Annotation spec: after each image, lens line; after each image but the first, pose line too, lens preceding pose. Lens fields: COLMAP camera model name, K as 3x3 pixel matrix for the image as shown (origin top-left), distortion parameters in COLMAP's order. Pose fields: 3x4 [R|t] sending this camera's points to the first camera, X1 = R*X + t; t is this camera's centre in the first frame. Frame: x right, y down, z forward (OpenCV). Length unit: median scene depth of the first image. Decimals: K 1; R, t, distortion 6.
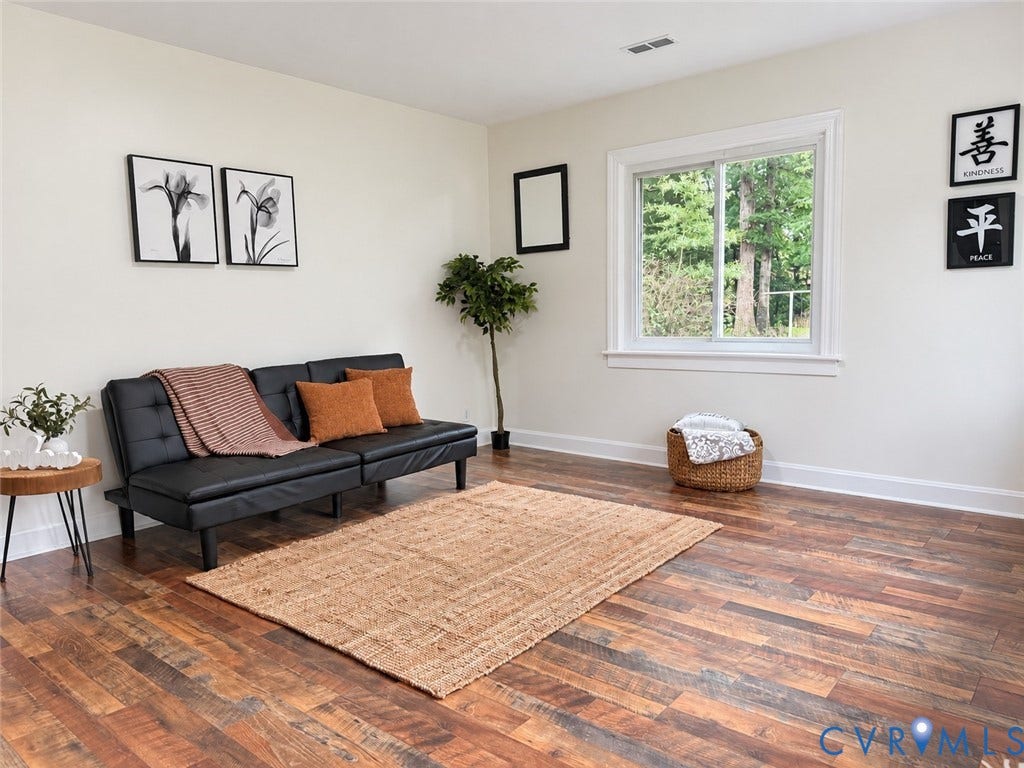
lens RADIAL K [[728.4, 0, 521.6], [0, 728.4, 383.6], [0, 0, 1]] dist [0.034689, -0.067548]
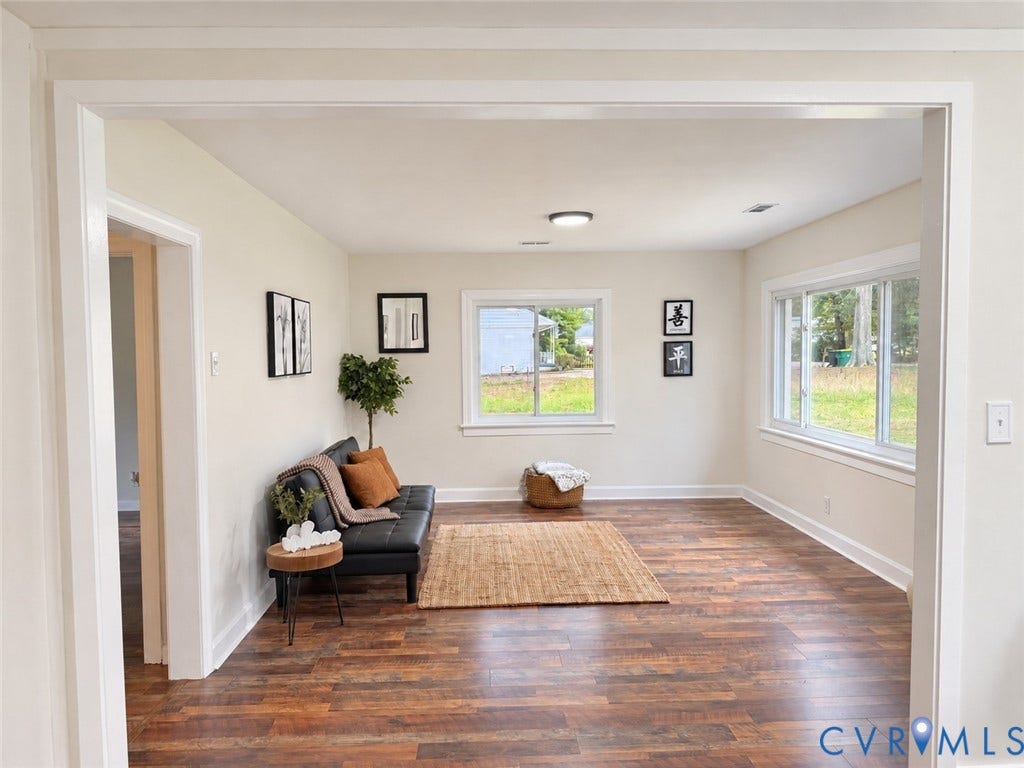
lens RADIAL K [[728.4, 0, 509.1], [0, 728.4, 371.3], [0, 0, 1]] dist [0.034689, -0.067548]
pose [[0.739223, -0.005823, 0.673435, -1.006255], [0.061536, 0.996364, -0.058932, -0.076246], [-0.670643, 0.085005, 0.736893, -0.166523]]
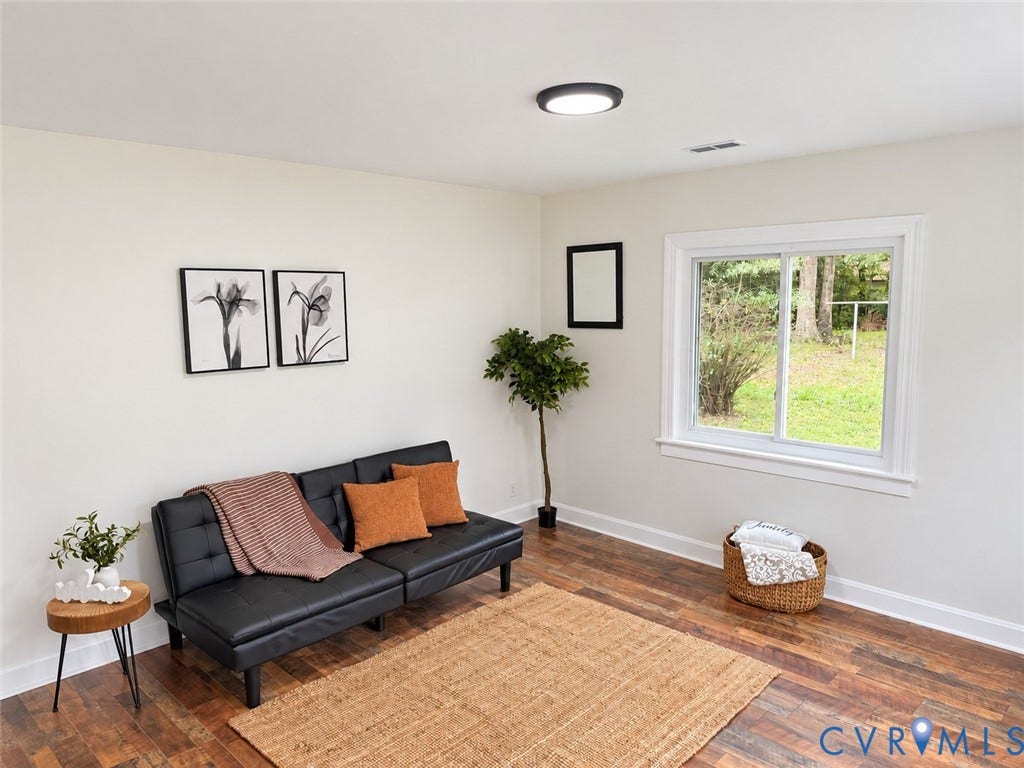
lens RADIAL K [[728.4, 0, 509.7], [0, 728.4, 378.3], [0, 0, 1]] dist [0.034689, -0.067548]
pose [[0.996208, 0.020570, -0.084541, -0.001153], [-0.019416, 0.999707, 0.014452, -0.172961], [0.084813, -0.012755, 0.996315, 0.033795]]
